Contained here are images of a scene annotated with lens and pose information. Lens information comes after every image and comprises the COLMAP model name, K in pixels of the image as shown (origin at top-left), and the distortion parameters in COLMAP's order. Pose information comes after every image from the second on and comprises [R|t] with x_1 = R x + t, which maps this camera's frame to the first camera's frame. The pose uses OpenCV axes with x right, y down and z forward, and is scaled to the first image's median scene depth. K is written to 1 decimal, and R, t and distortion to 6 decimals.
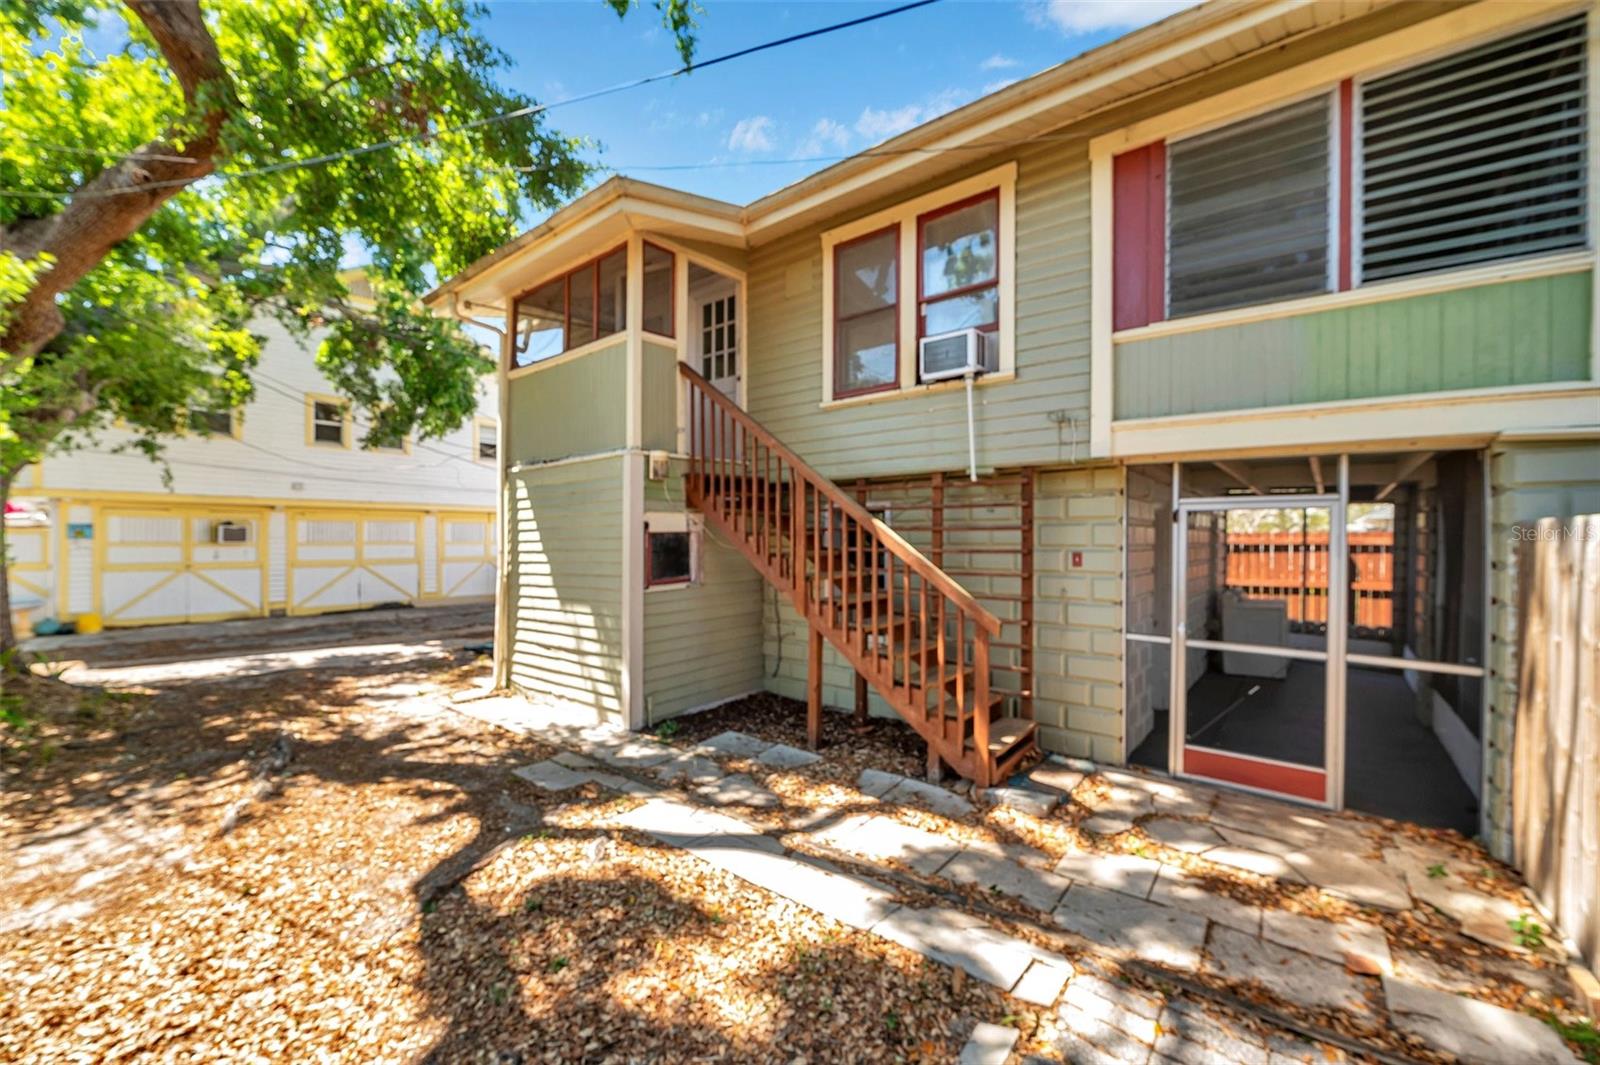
lens RADIAL K [[633.0, 0, 803.9], [0, 633.0, 534.2], [0, 0, 1]] dist [-0.000113, -0.000080]
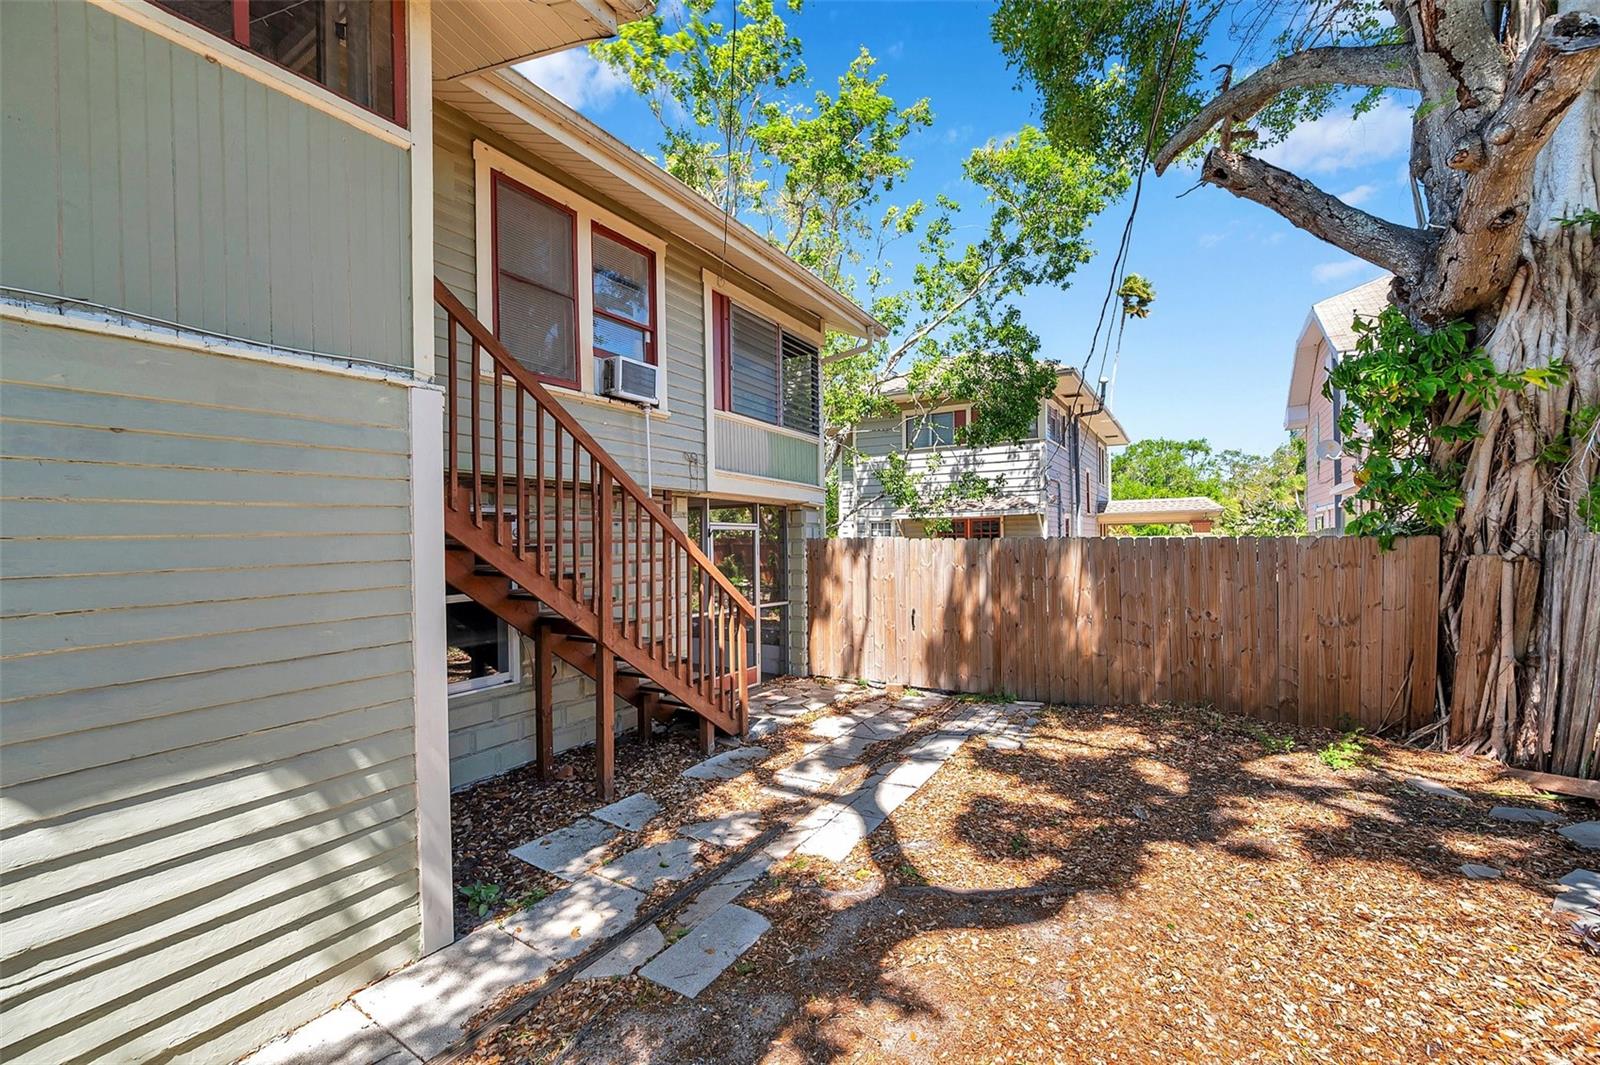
lens RADIAL K [[633.0, 0, 803.9], [0, 633.0, 534.2], [0, 0, 1]] dist [-0.000113, -0.000080]
pose [[-0.113510, 0.001509, 0.993536, -1.021265], [0.002546, 0.999996, -0.001228, -0.024055], [-0.993534, 0.002390, -0.113513, 0.978997]]
